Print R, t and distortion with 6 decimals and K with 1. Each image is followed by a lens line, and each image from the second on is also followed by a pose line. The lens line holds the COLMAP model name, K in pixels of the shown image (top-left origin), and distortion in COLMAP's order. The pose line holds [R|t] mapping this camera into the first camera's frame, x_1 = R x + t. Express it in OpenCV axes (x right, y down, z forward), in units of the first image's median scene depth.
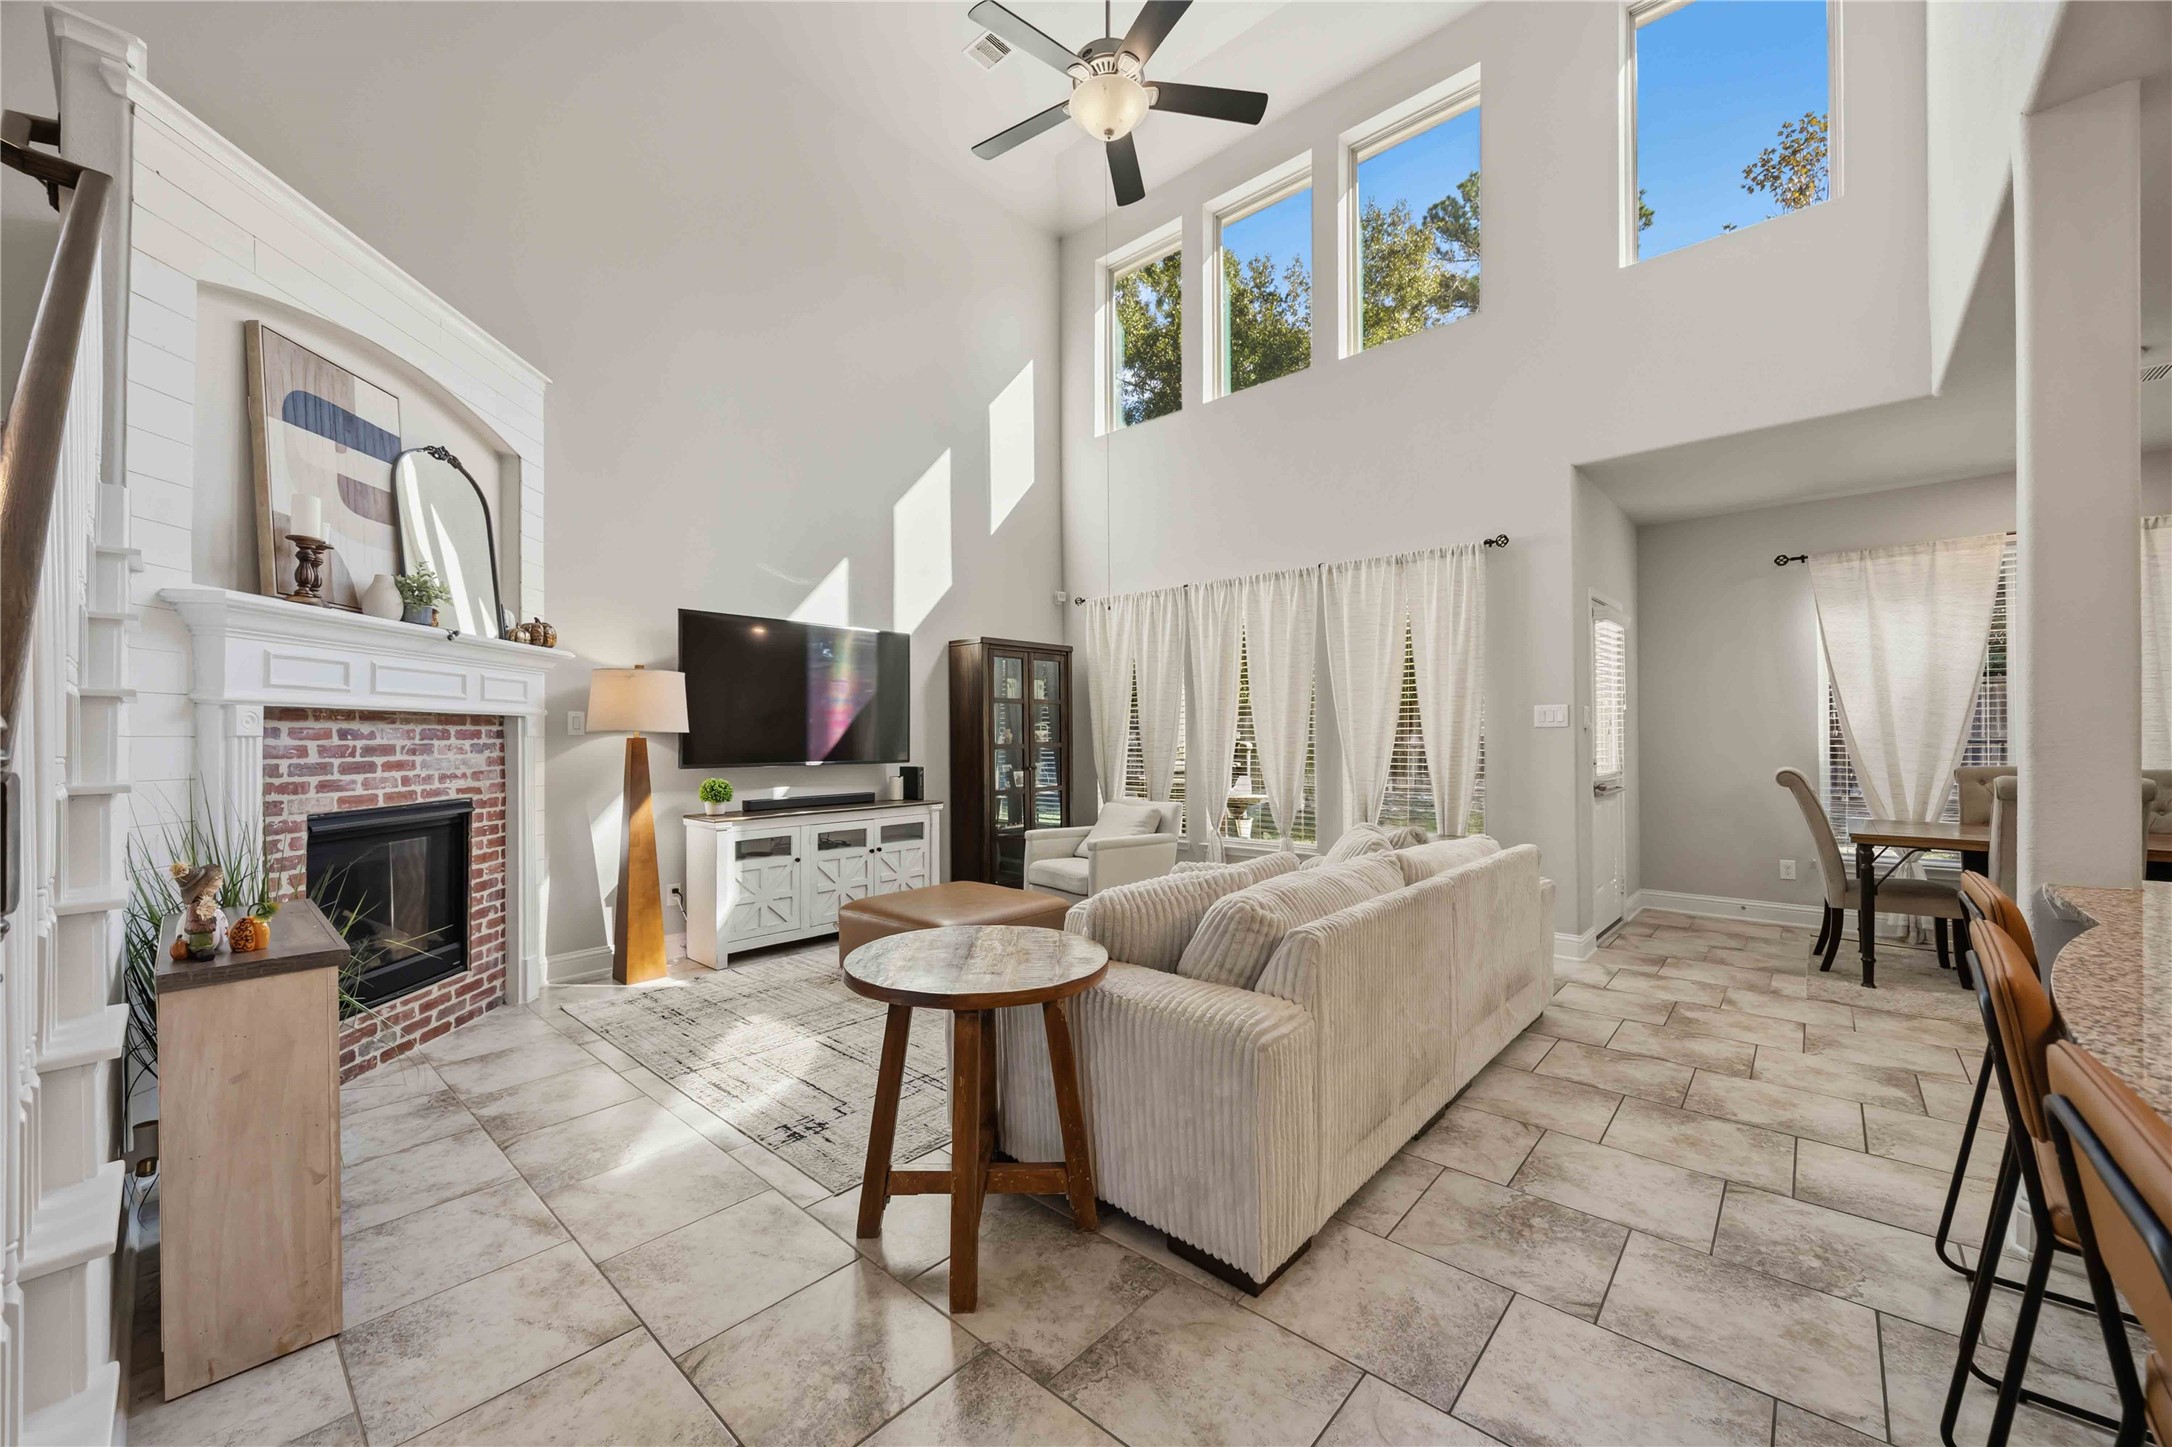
lens RADIAL K [[829.5, 0, 1081.0], [0, 829.5, 734.8], [0, 0, 1]] dist [0.000032, -0.000401]
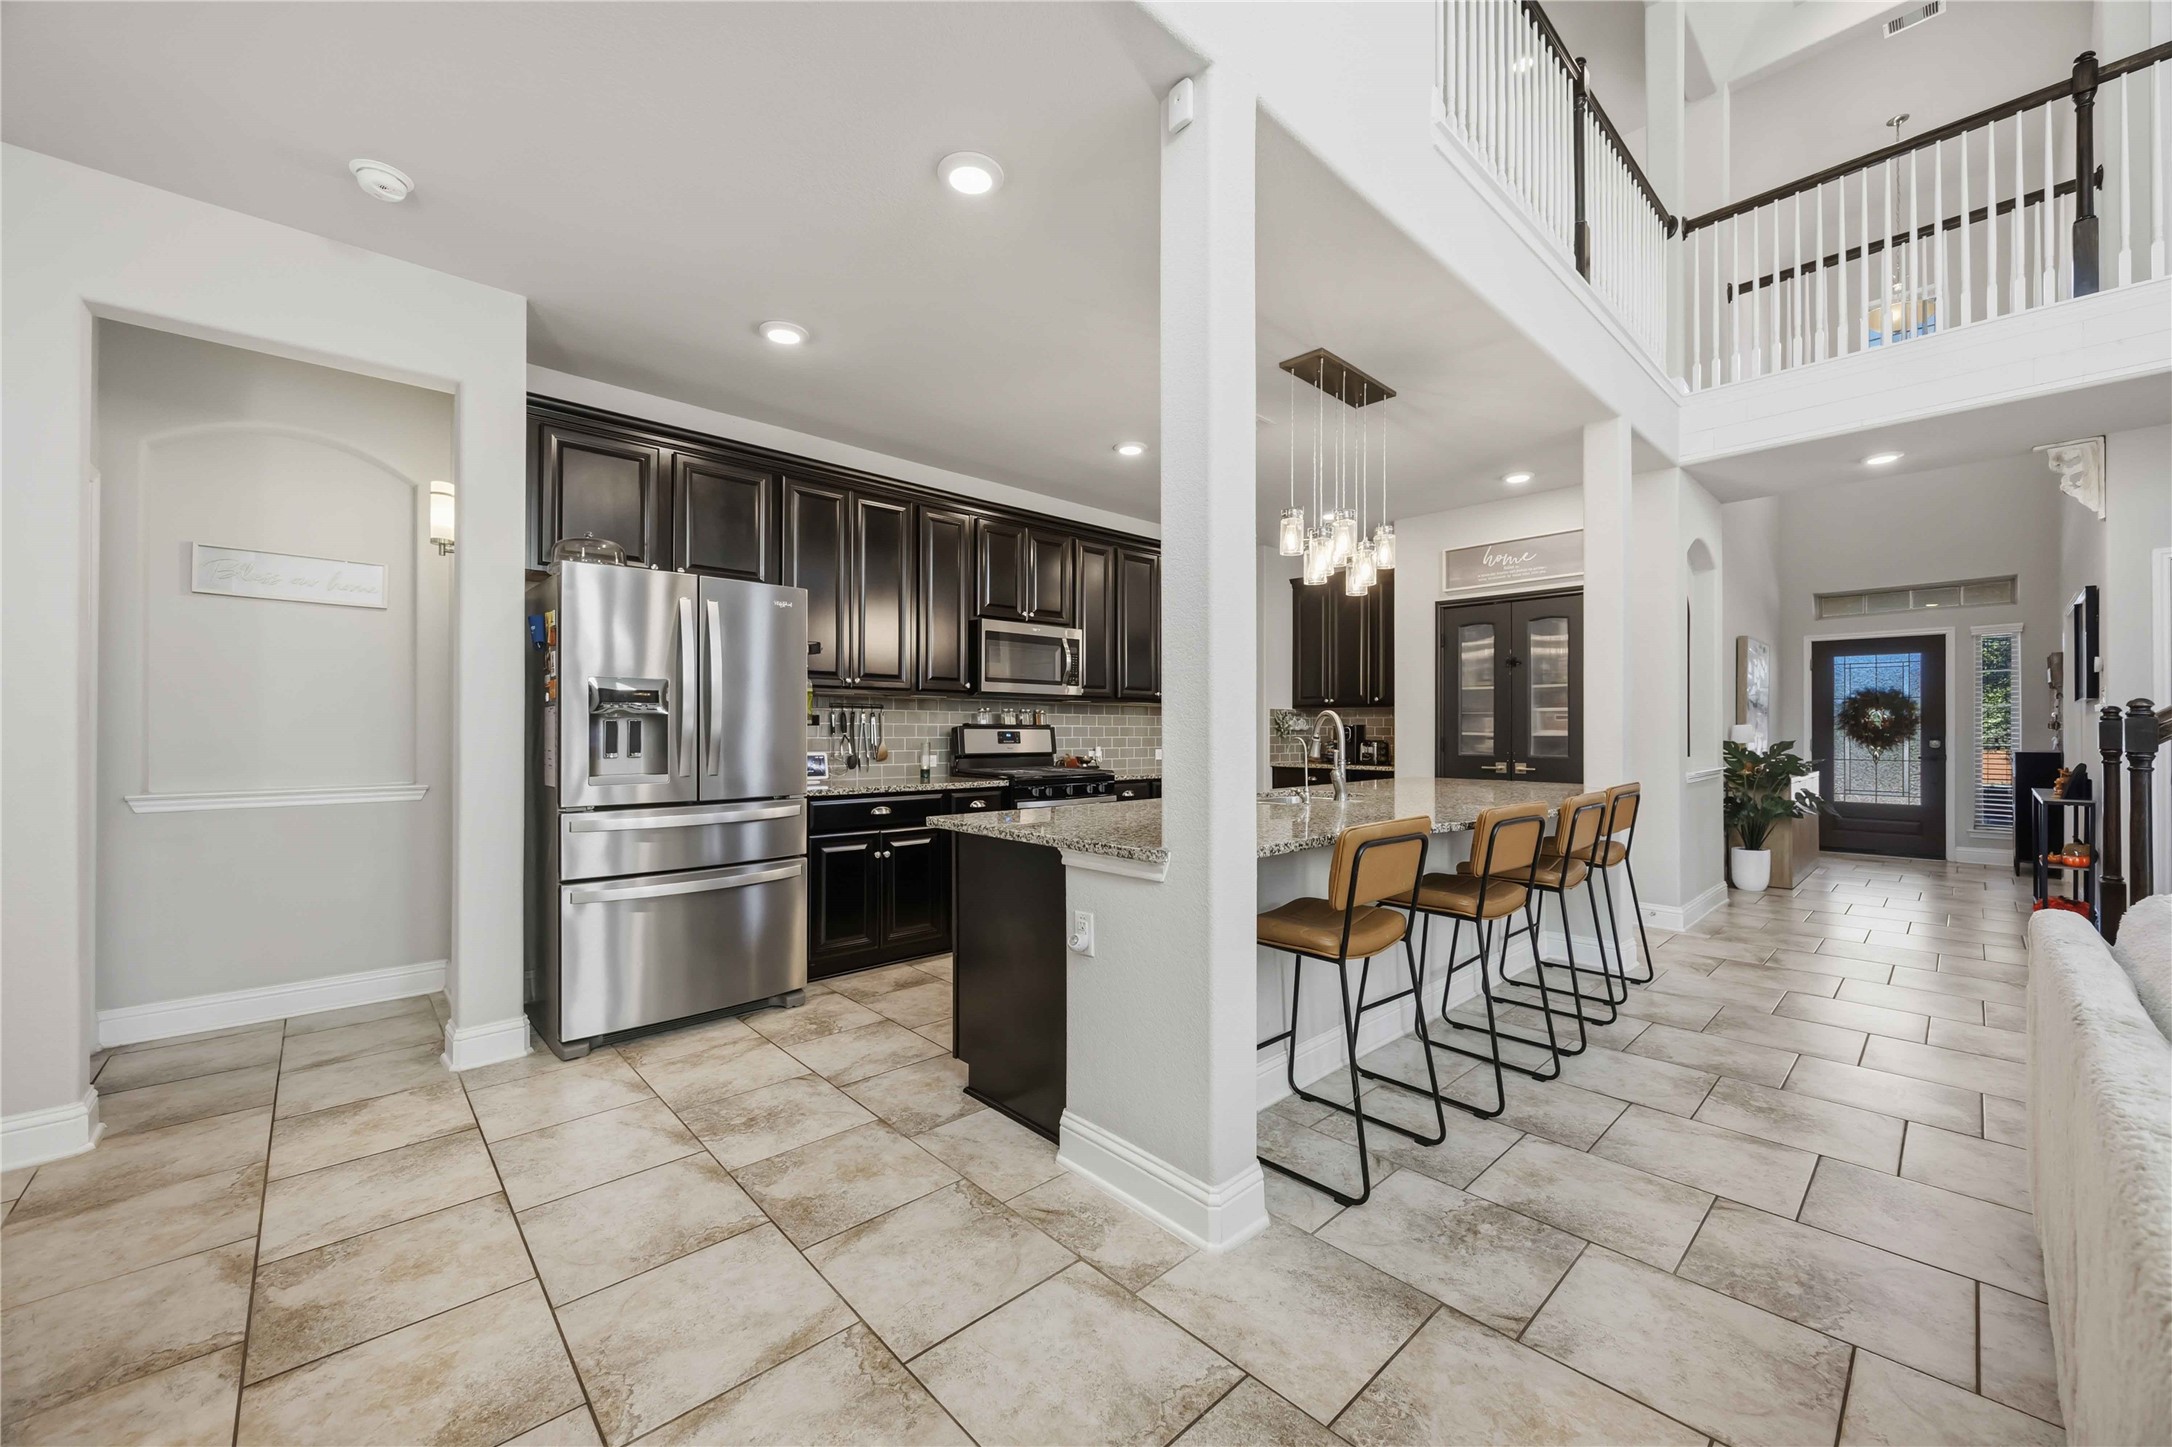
lens RADIAL K [[829.5, 0, 1081.0], [0, 829.5, 734.8], [0, 0, 1]] dist [0.000032, -0.000401]
pose [[-0.995762, 0.005511, 0.091801, 0.647256], [0.005963, 0.999971, 0.004646, 0.016624], [-0.091773, 0.005174, -0.995767, 1.035912]]
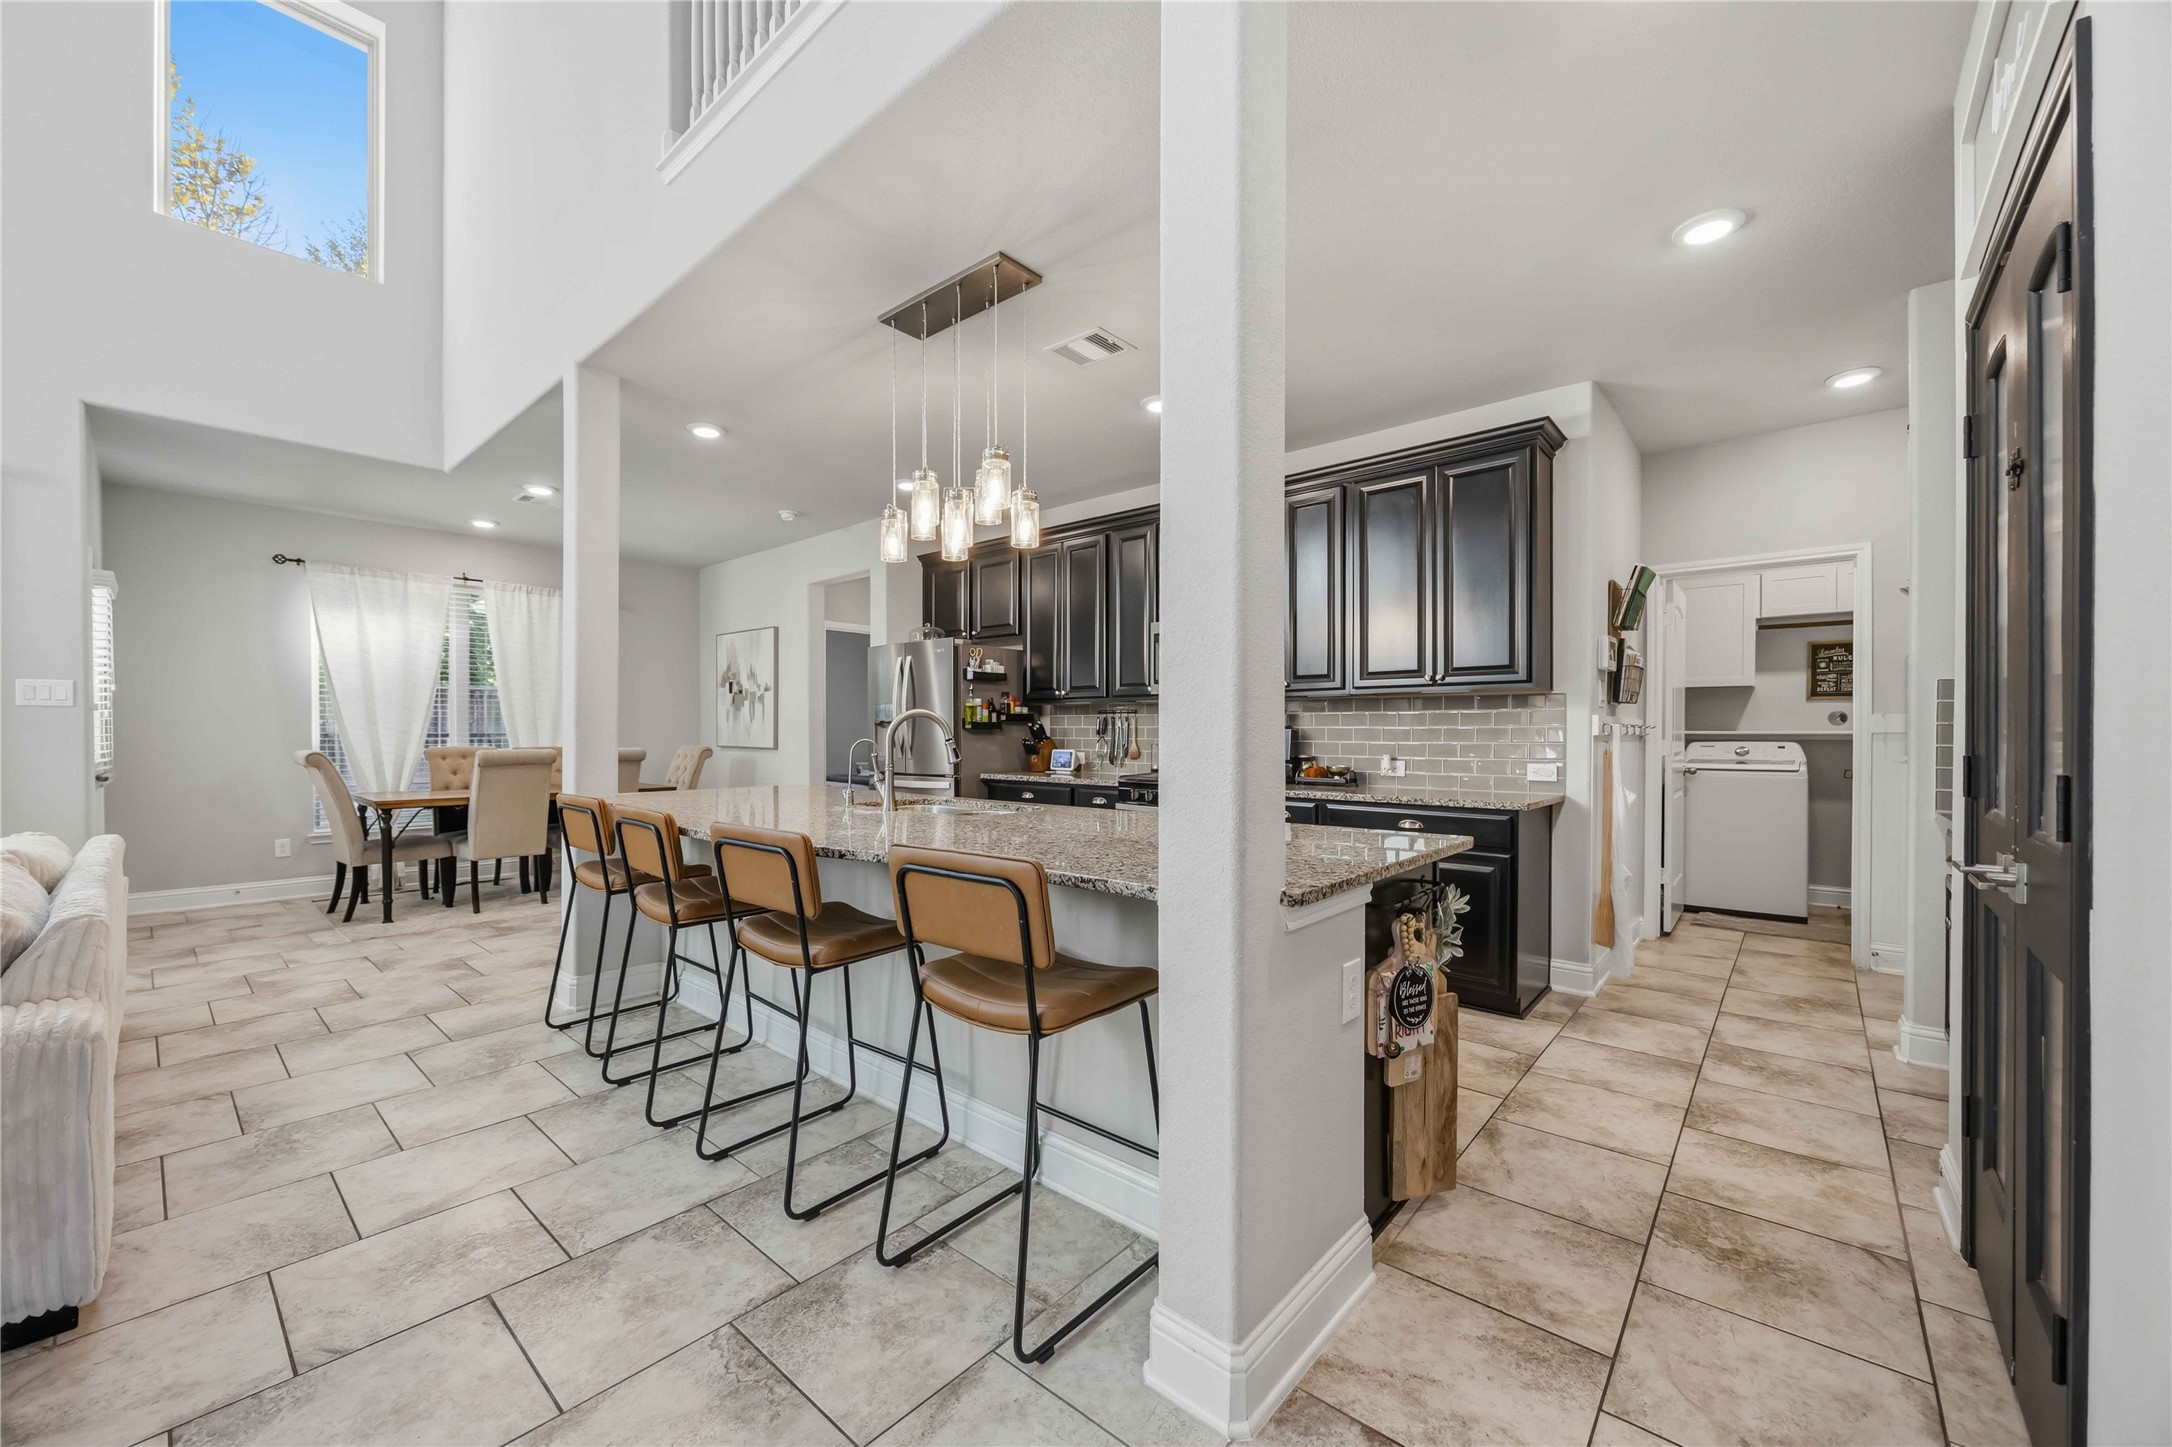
lens RADIAL K [[829.5, 0, 1081.0], [0, 829.5, 734.8], [0, 0, 1]] dist [0.000032, -0.000401]
pose [[-0.012239, 0.003659, 0.999918, -0.326821], [-0.003446, 0.999987, -0.003702, 0.022858], [-0.999919, -0.003491, -0.012226, -0.027358]]
